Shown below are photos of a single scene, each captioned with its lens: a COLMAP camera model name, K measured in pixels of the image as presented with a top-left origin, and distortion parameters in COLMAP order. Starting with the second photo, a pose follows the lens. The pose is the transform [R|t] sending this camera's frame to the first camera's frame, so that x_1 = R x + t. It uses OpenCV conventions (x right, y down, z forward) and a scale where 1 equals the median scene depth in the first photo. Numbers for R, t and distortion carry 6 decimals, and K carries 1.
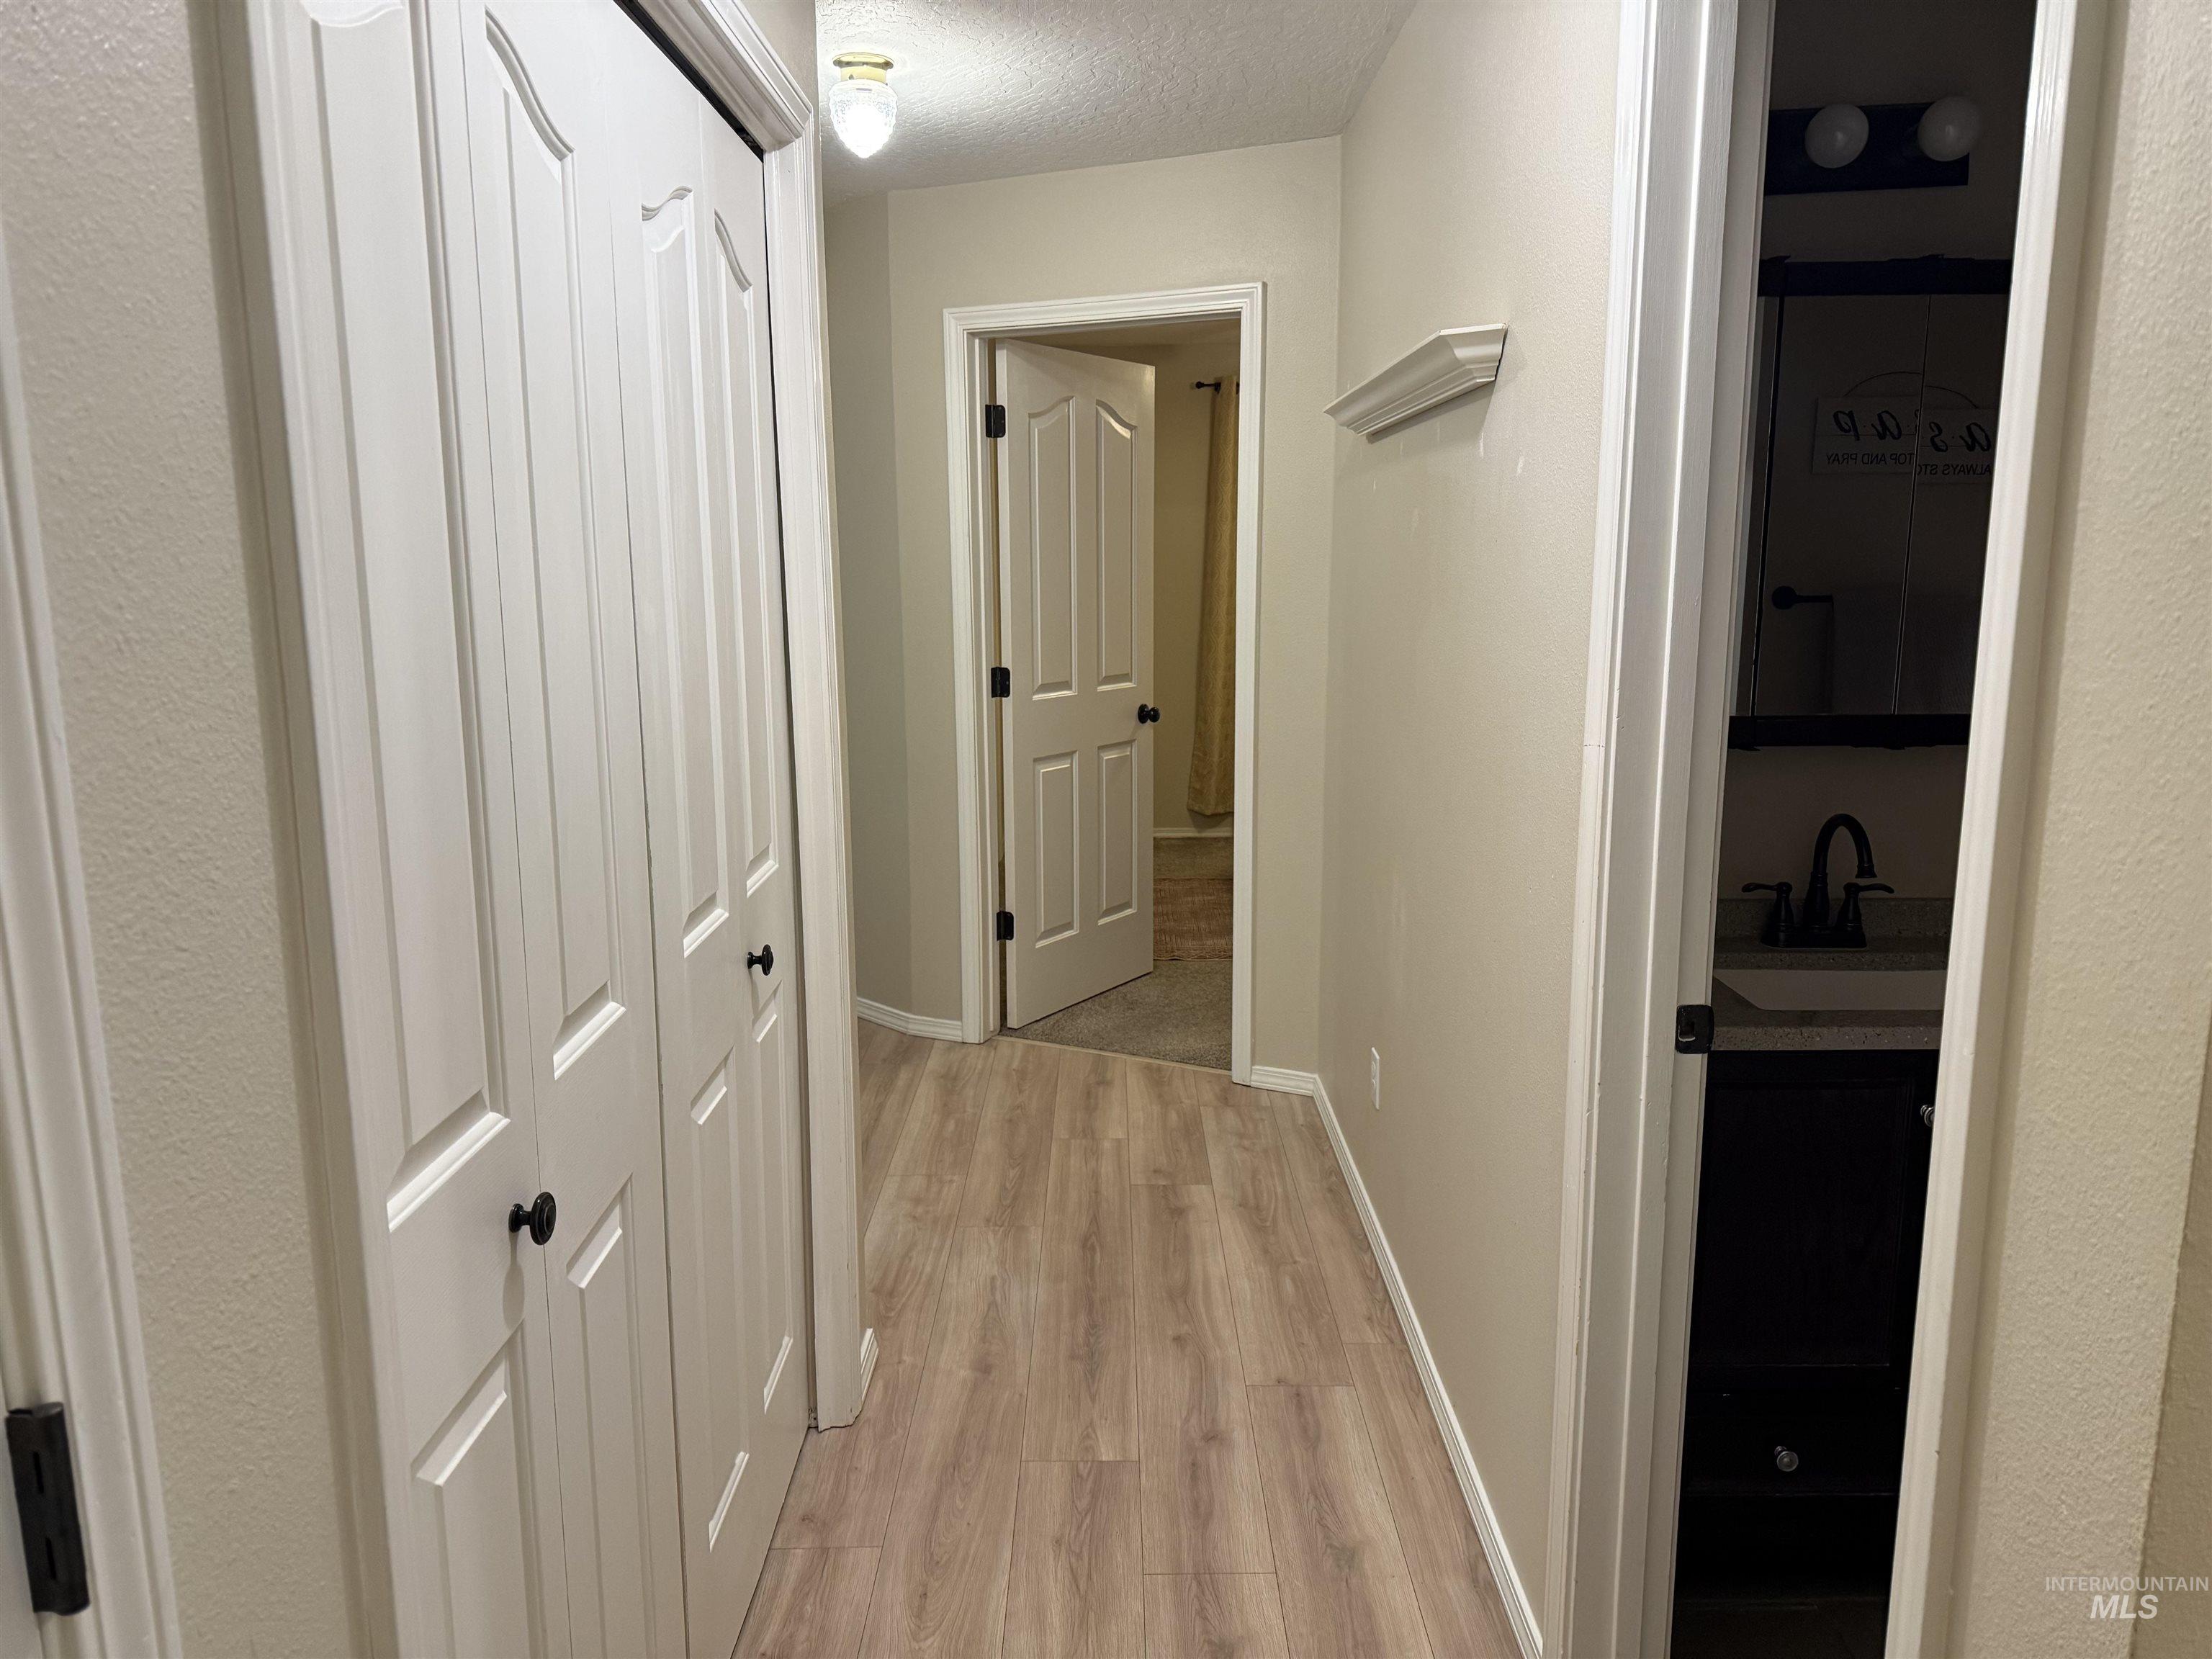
lens RADIAL K [[1535.0, 0, 1106.0], [0, 1535.0, 829.5], [0, 0, 1]] dist [0.028368, -0.046932]
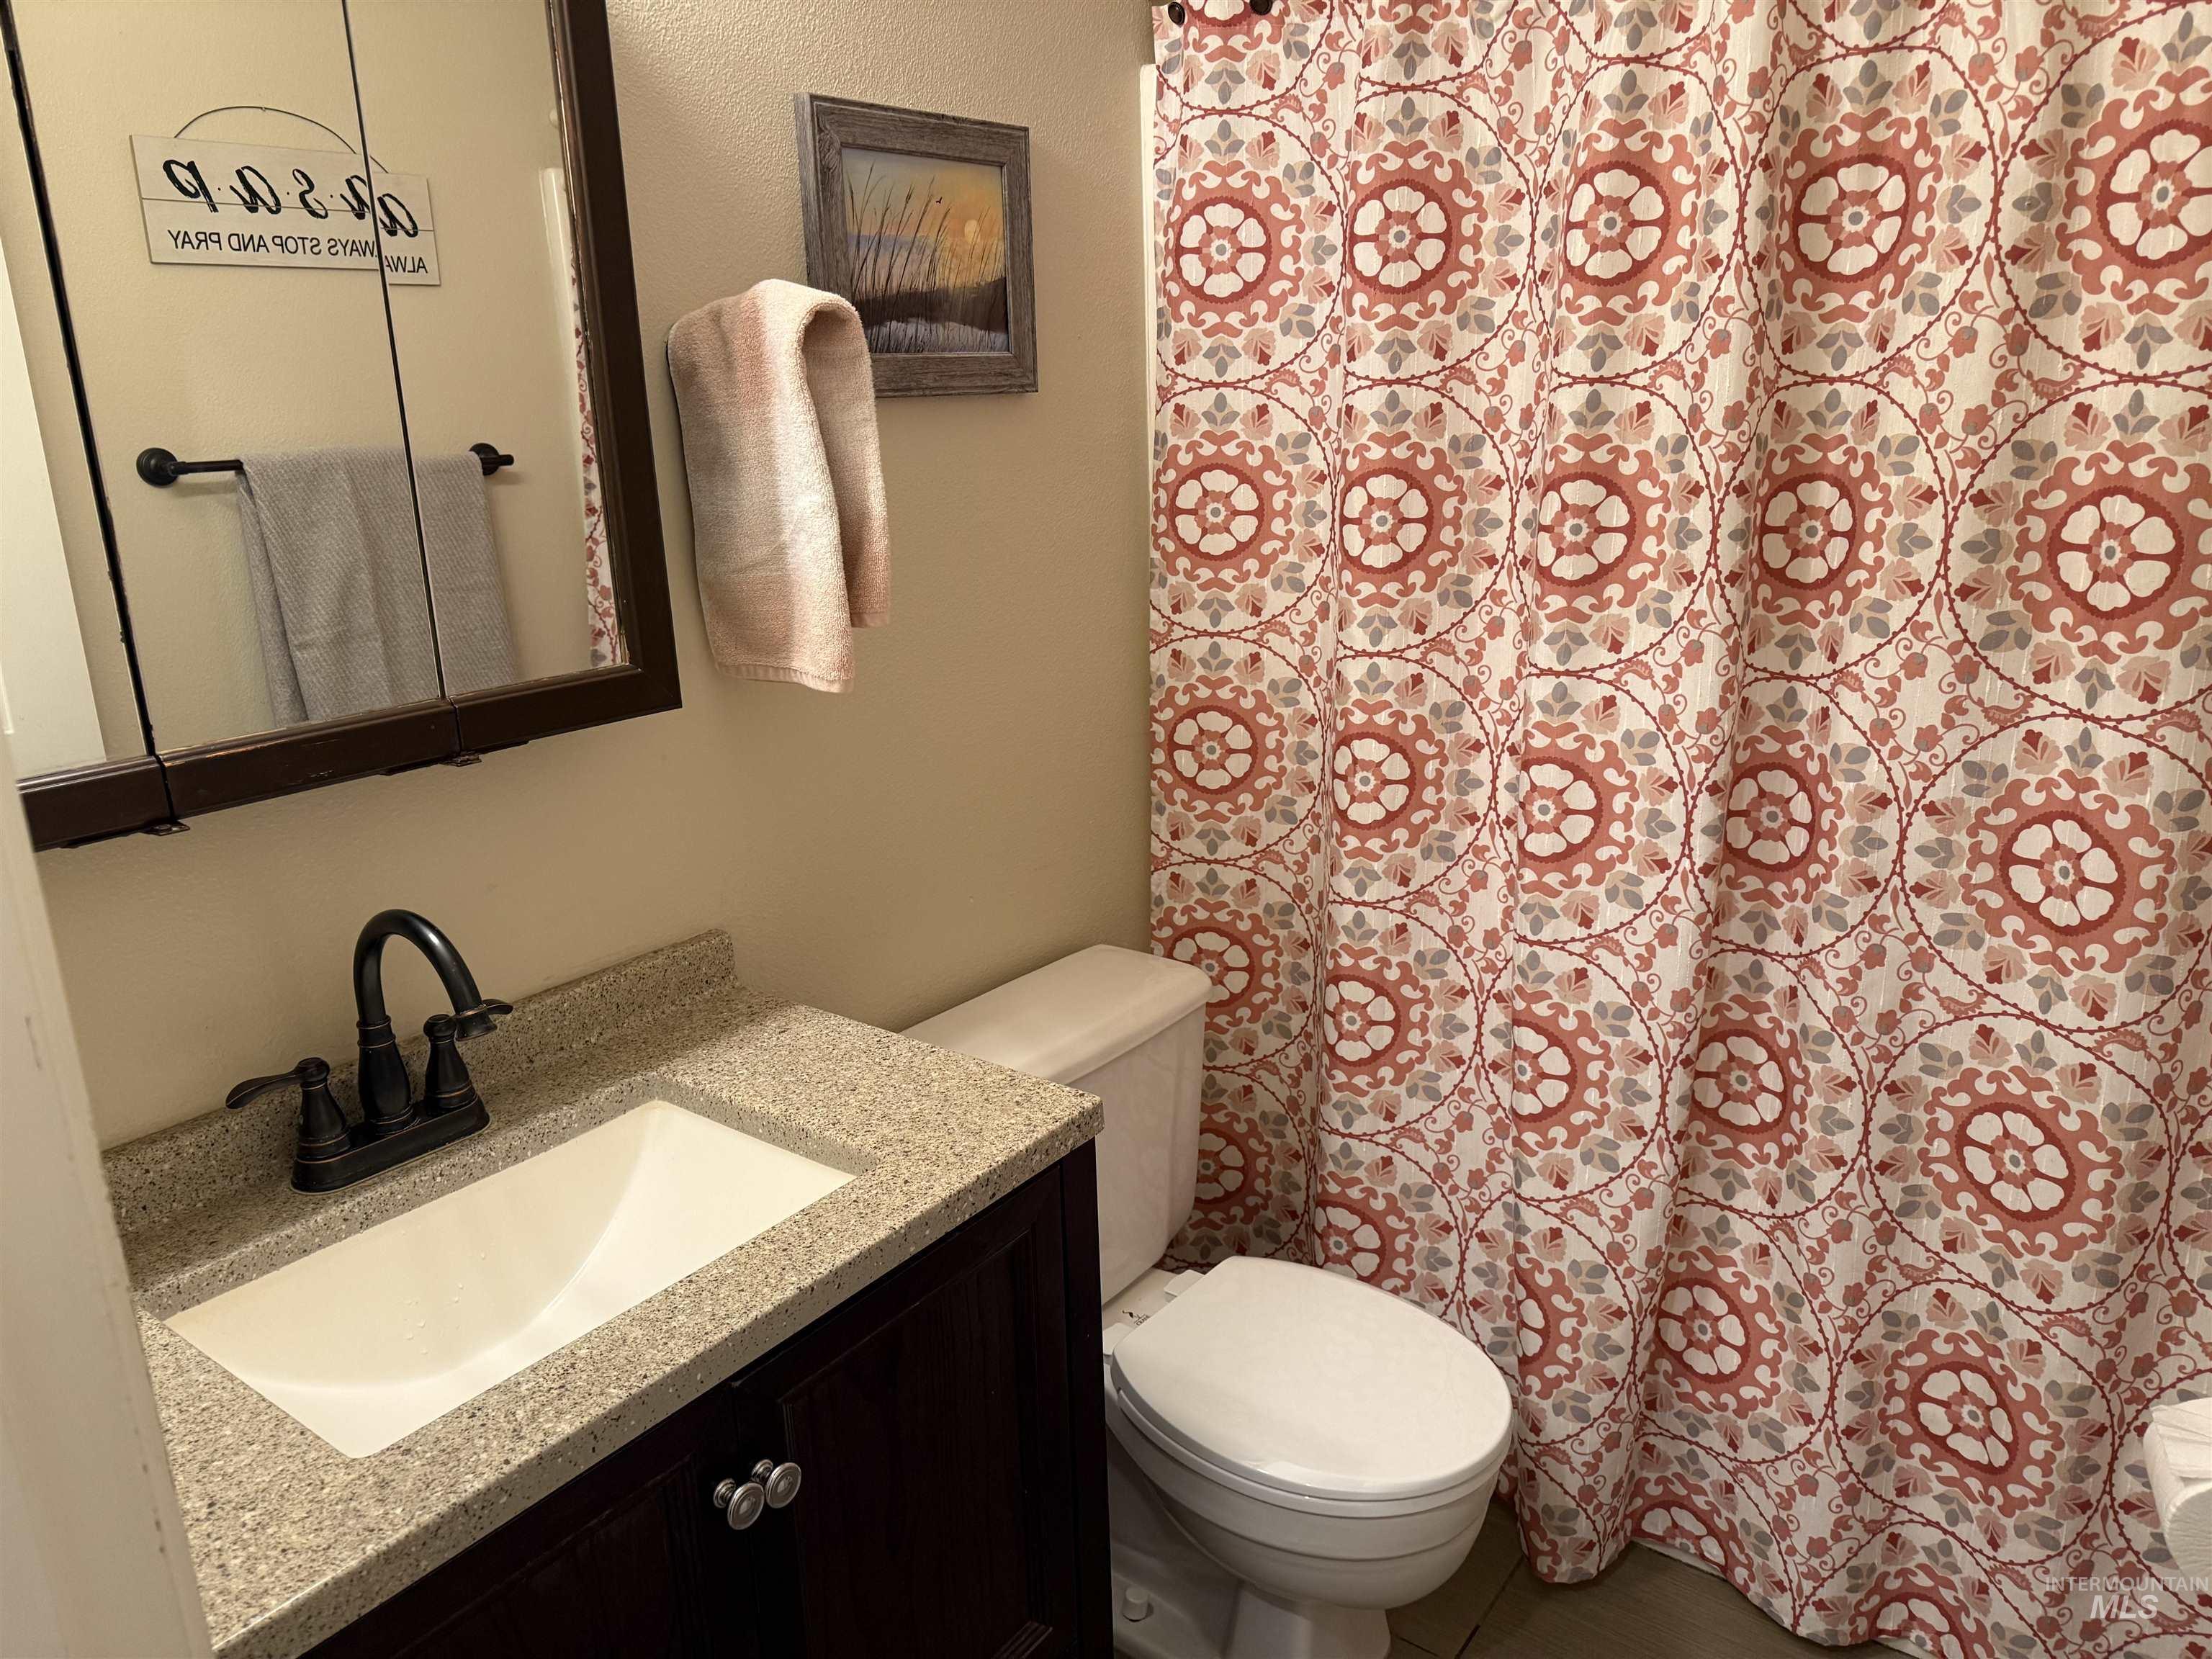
lens RADIAL K [[1609.5, 0, 1106.0], [0, 1609.5, 829.5], [0, 0, 1]] dist [0.035971, 0.000146]
pose [[0.601961, -0.227311, 0.765488, 0.210402], [0.165987, 0.973308, 0.158495, -0.076971], [-0.781083, 0.031653, 0.623624, 0.469867]]
